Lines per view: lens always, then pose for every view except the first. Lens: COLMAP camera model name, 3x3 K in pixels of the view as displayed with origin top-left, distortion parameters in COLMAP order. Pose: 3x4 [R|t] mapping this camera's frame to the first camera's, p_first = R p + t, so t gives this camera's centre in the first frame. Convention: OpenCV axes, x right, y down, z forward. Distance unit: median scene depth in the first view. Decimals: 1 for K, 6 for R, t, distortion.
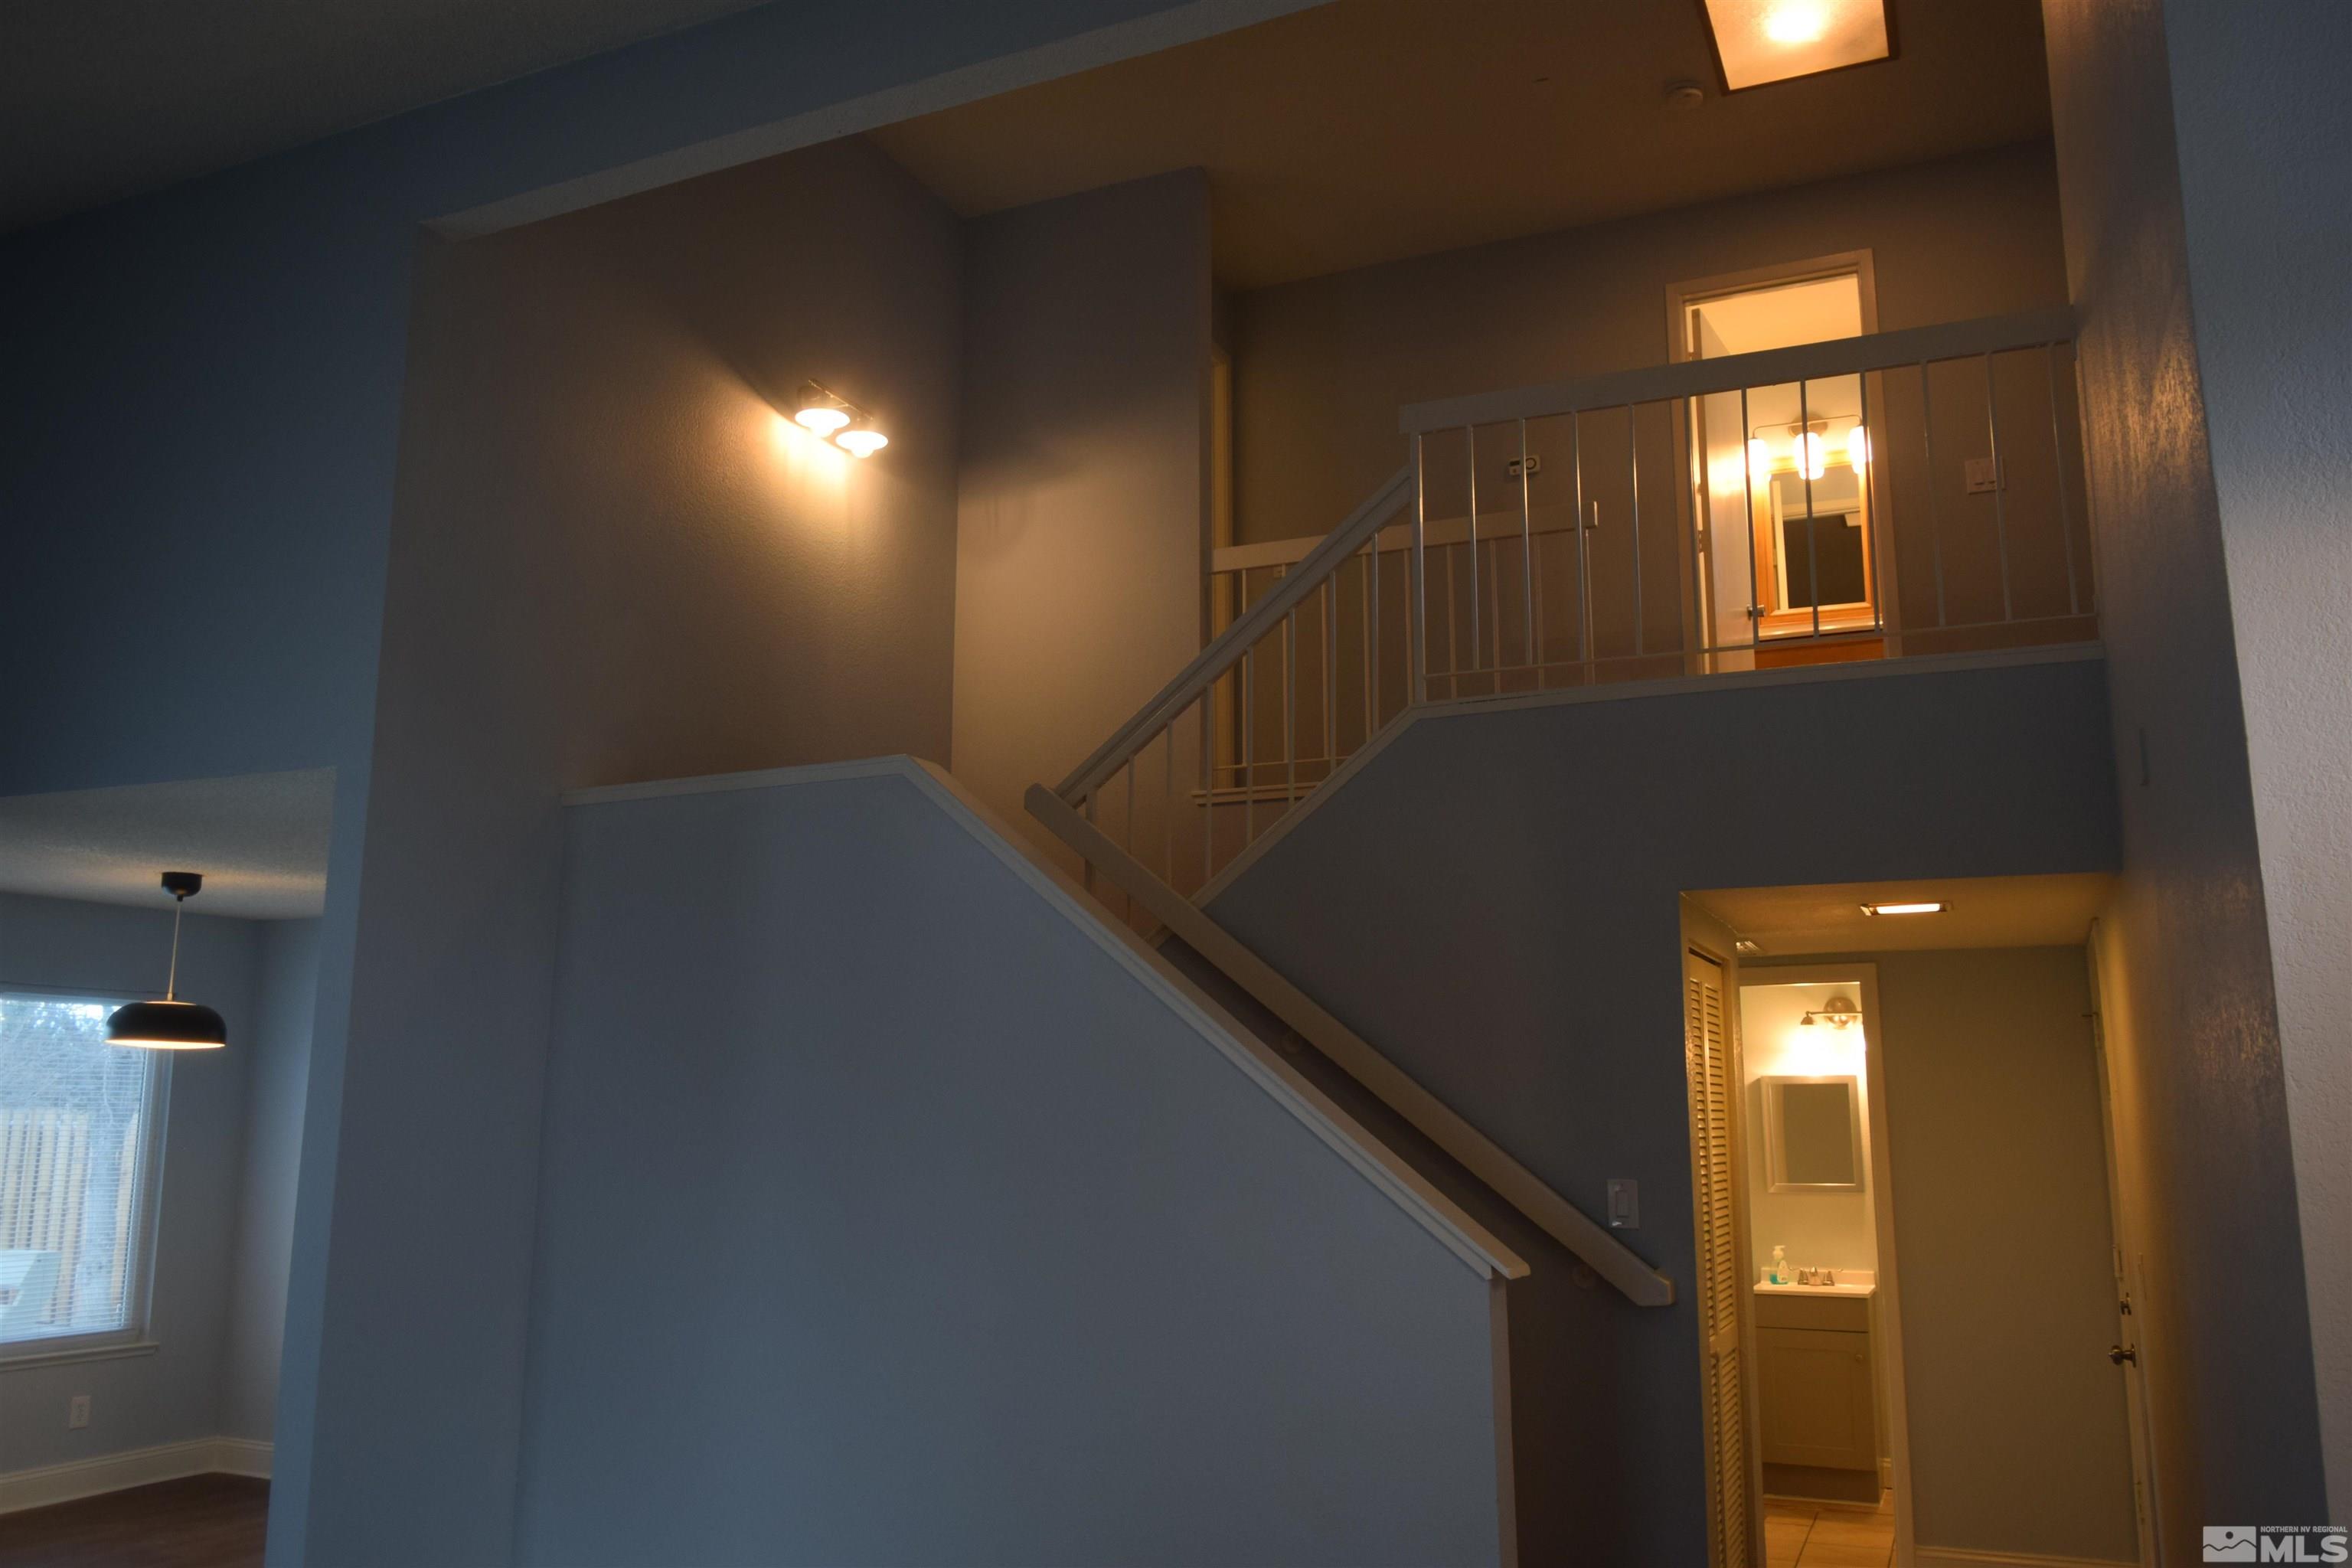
lens RADIAL K [[1827.9, 0, 1173.2], [0, 1827.9, 768.6], [0, 0, 1]] dist [-0.020225, 0.010023]
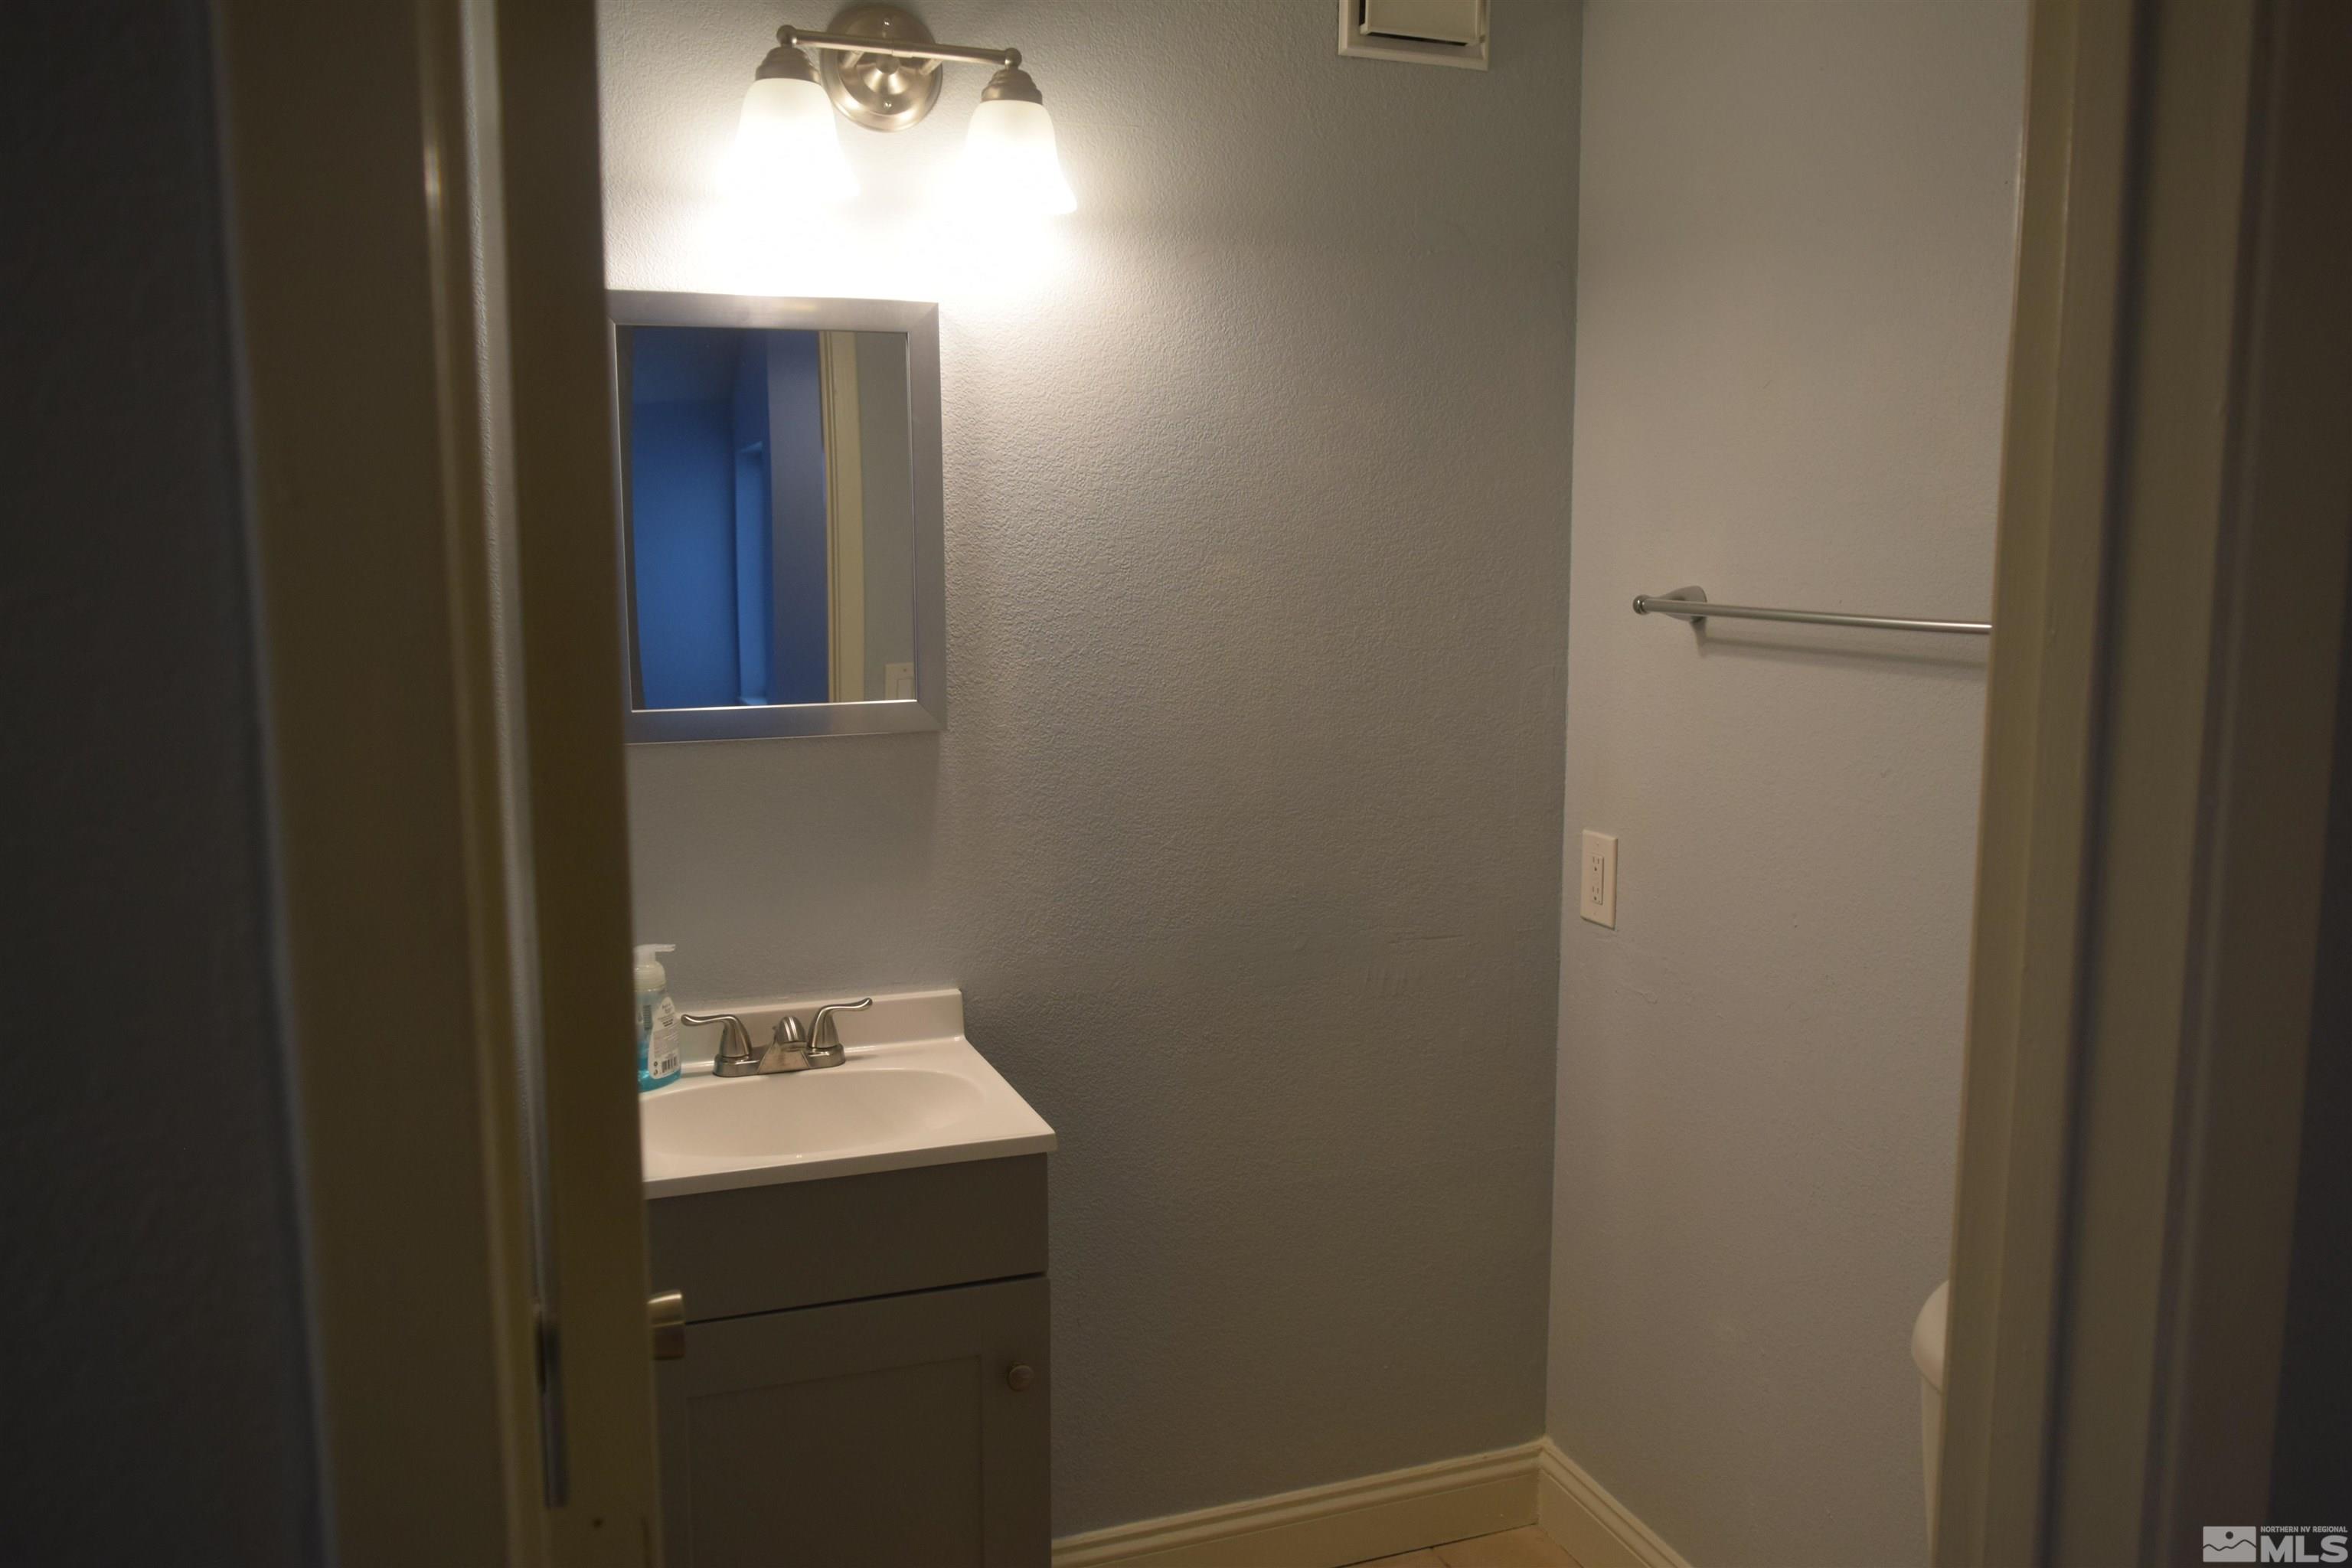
lens RADIAL K [[1827.9, 0, 1179.5], [0, 1827.9, 788.4], [0, 0, 1]] dist [-0.020225, 0.010023]
pose [[0.712915, -0.104509, 0.693419, 0.289470], [-0.118257, 0.956753, 0.265780, 0.226162], [-0.691207, -0.271480, 0.669725, 1.086595]]
